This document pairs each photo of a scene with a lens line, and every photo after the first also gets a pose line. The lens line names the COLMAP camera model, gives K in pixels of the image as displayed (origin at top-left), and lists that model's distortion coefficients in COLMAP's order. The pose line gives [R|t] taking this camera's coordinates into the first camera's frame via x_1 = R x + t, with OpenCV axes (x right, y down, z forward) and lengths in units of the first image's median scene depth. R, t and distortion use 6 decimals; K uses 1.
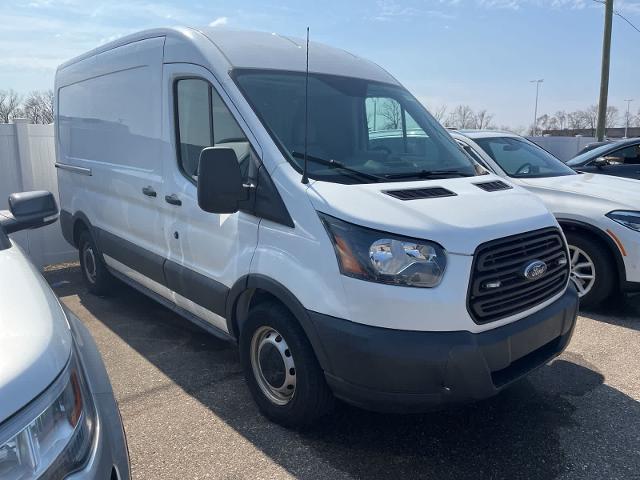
lens RADIAL K [[503.6, 0, 325.3], [0, 503.6, 248.7], [0, 0, 1]] dist [0.047661, -0.067379]
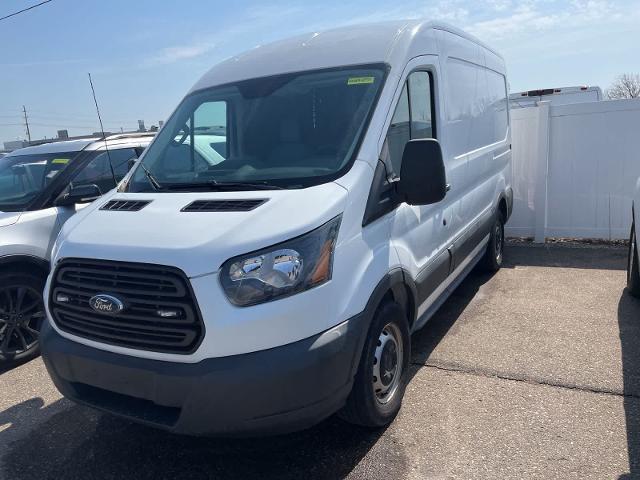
lens RADIAL K [[481.6, 0, 323.1], [0, 481.6, 245.7], [0, 0, 1]] dist [0.052940, -0.067062]
pose [[0.316661, 0.177949, -0.931697, 1.169214], [-0.113402, 0.982302, 0.149072, -0.203831], [0.941736, 0.058451, 0.331236, 0.954989]]
